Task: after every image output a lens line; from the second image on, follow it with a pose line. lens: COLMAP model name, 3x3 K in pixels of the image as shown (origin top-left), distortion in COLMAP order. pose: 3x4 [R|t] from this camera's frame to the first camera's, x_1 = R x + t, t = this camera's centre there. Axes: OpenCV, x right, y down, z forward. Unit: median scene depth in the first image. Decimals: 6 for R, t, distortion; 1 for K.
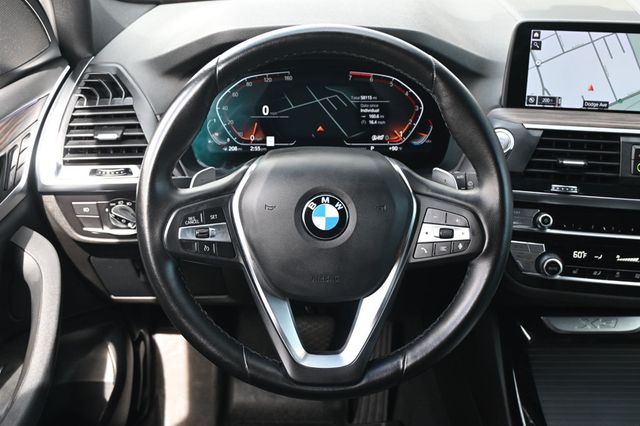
lens RADIAL K [[776.4, 0, 320.0], [0, 776.4, 213.0], [0, 0, 1]] dist [-0.003409, 0.007126]
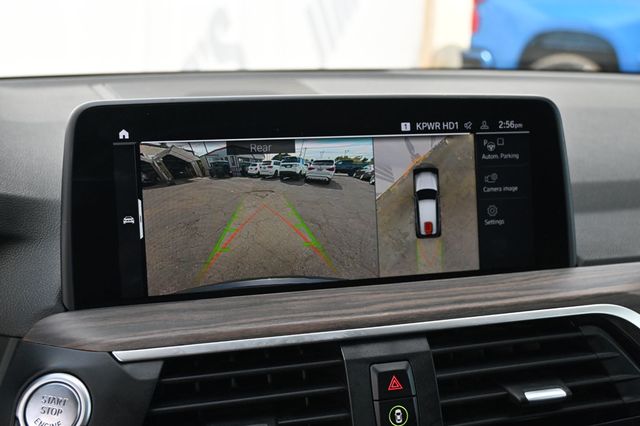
lens RADIAL K [[708.8, 0, 320.0], [0, 708.8, 213.0], [0, 0, 1]] dist [-0.000681, 0.003914]
pose [[0.927862, -0.096501, 0.360223, 0.233715], [0.144403, 0.983556, -0.108467, -0.127792], [-0.343832, 0.152659, 0.926539, 0.607543]]
